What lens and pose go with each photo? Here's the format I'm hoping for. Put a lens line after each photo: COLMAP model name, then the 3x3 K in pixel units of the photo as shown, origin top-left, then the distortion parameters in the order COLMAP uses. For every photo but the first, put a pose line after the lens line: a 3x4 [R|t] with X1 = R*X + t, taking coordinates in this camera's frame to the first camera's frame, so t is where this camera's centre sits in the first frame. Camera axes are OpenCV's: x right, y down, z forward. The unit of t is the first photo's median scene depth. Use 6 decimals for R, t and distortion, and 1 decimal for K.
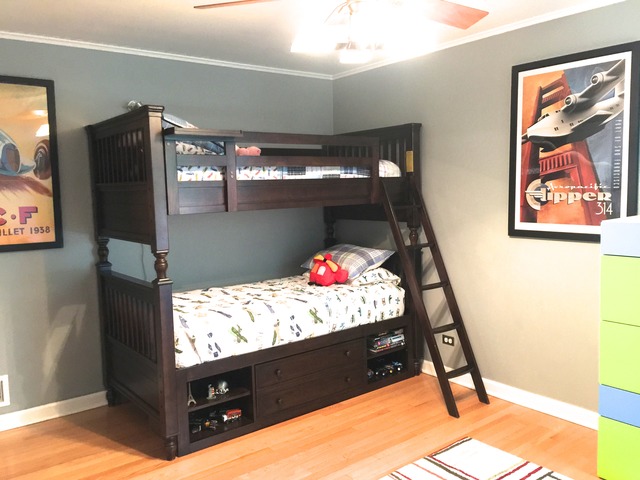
lens RADIAL K [[550.7, 0, 319.6], [0, 550.7, 240.8], [0, 0, 1]] dist [0.078131, -0.098260]
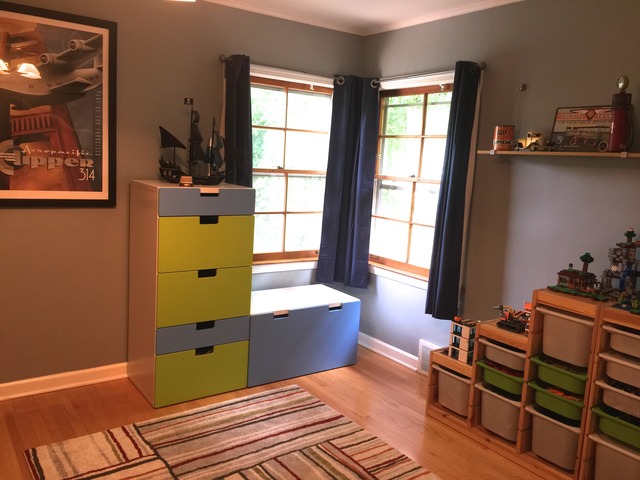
lens RADIAL K [[550.7, 0, 319.7], [0, 550.7, 238.5], [0, 0, 1]] dist [0.078131, -0.098260]
pose [[0.039651, -0.119639, 0.992025, -0.508427], [0.043320, 0.992078, 0.117914, -0.042393], [-0.998274, 0.038299, 0.044520, 0.513393]]
